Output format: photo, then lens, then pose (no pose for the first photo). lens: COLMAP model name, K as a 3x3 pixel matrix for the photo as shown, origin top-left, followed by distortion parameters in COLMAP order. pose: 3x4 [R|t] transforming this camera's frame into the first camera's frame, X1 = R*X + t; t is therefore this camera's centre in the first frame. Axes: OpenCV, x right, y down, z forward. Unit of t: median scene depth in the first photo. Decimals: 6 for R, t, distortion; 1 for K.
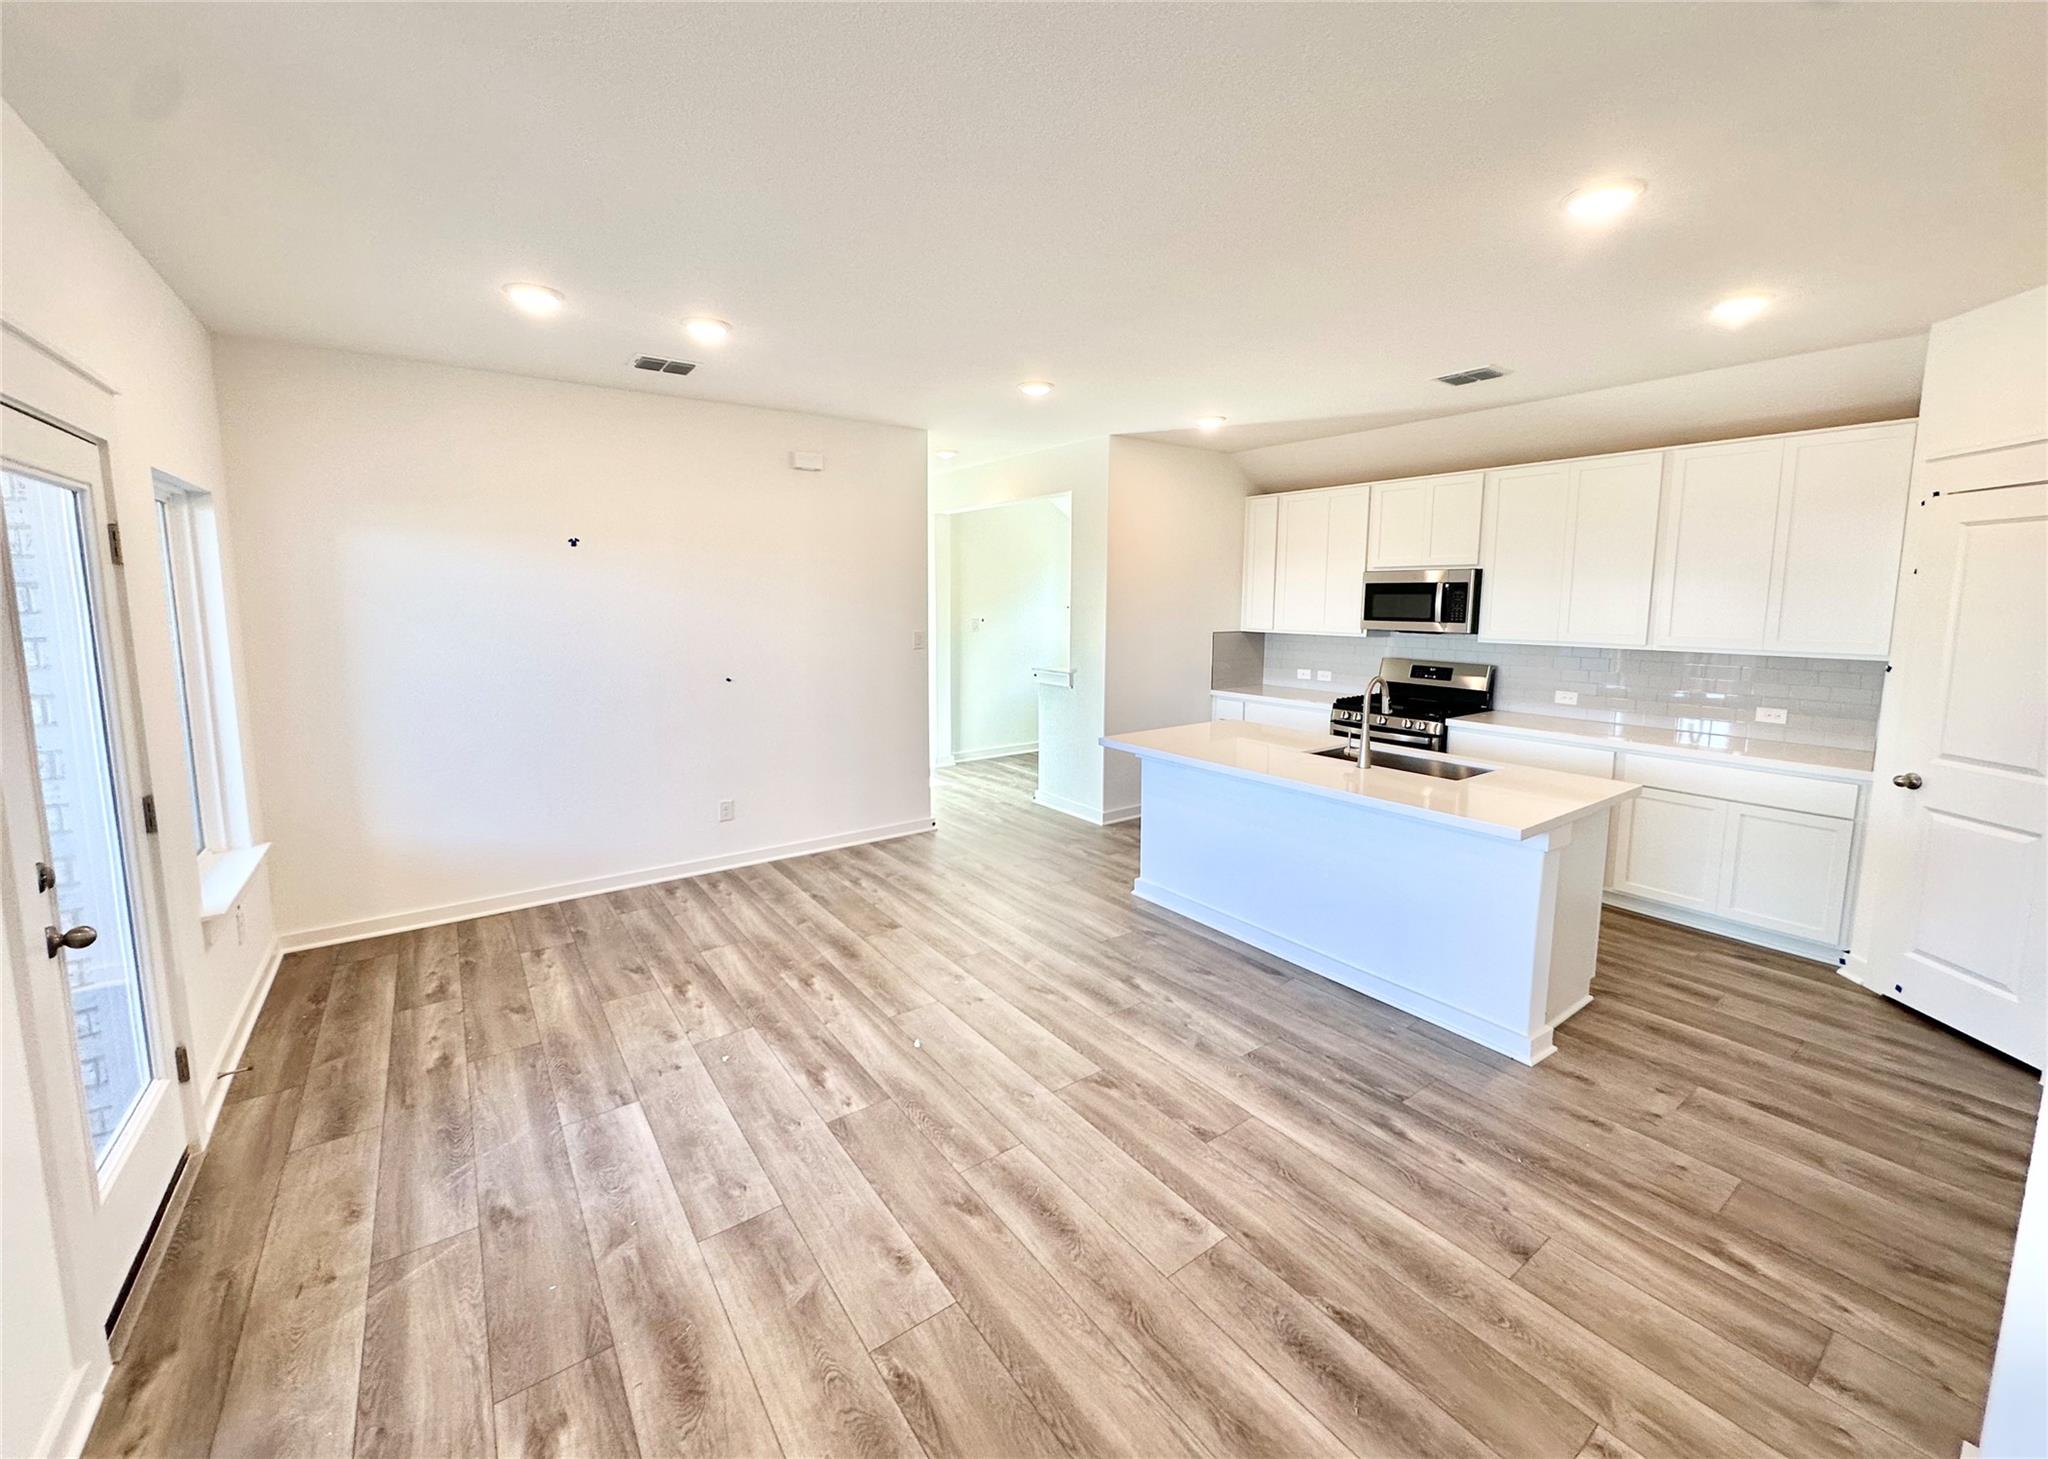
lens RADIAL K [[842.1, 0, 1021.3], [0, 842.1, 699.9], [0, 0, 1]] dist [-0.000093, -0.000003]
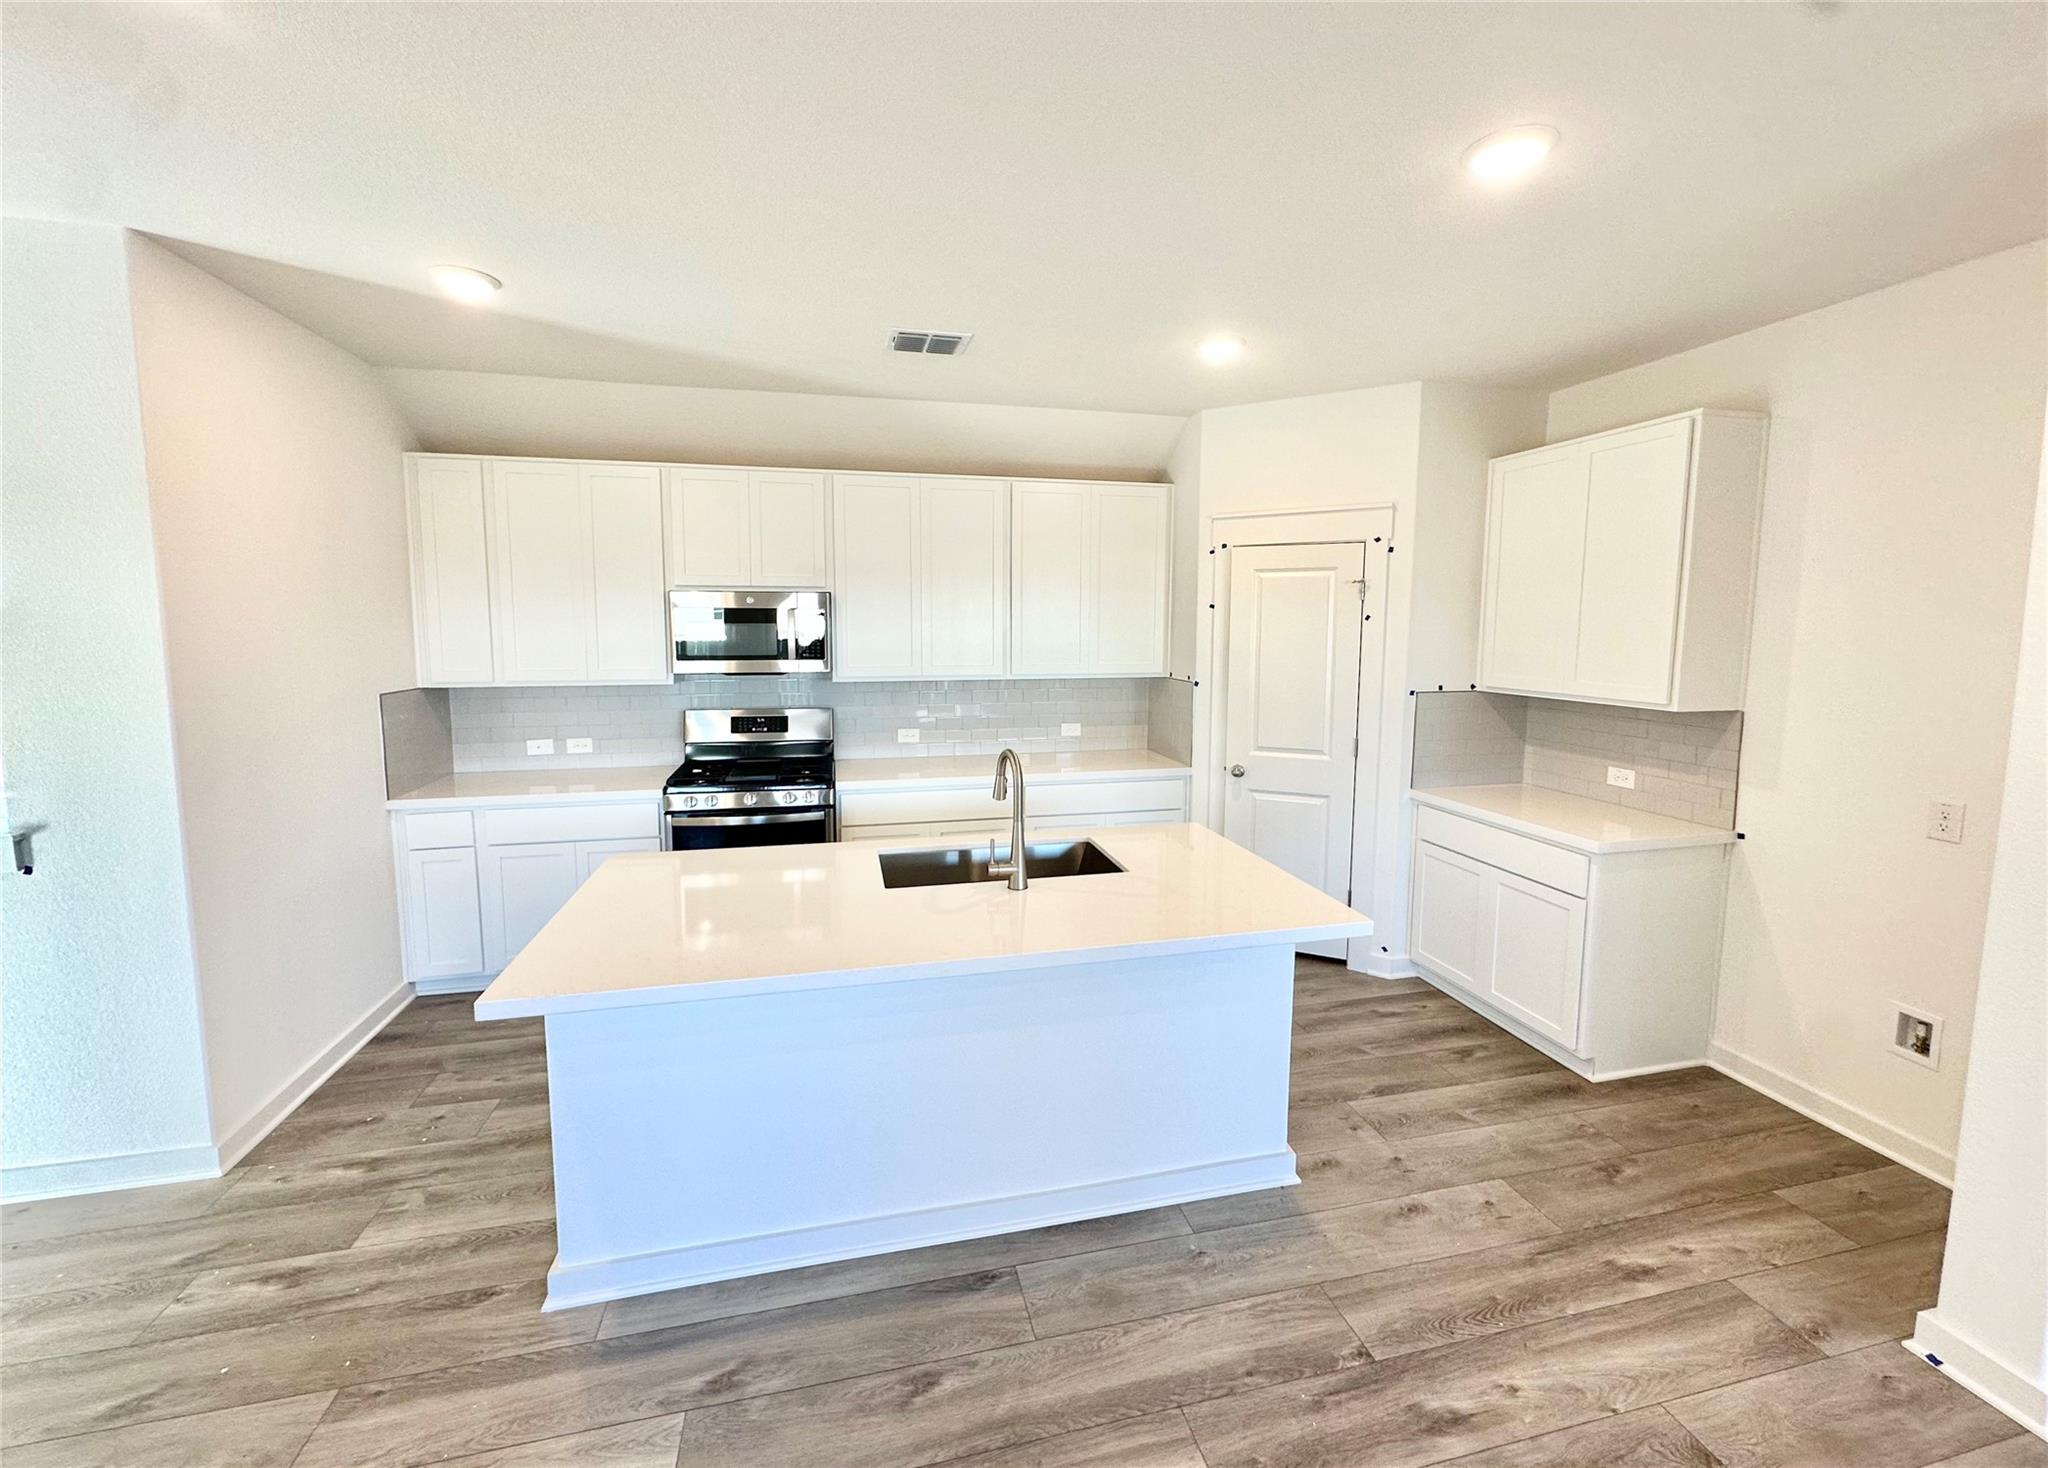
lens RADIAL K [[812.0, 0, 995.2], [0, 812.0, 704.4], [0, 0, 1]] dist [-0.000731, -0.000093]
pose [[0.372530, -0.094909, 0.923154, -0.199041], [0.113626, 0.991937, 0.056128, -0.113301], [-0.921038, 0.083985, 0.380310, 0.860821]]
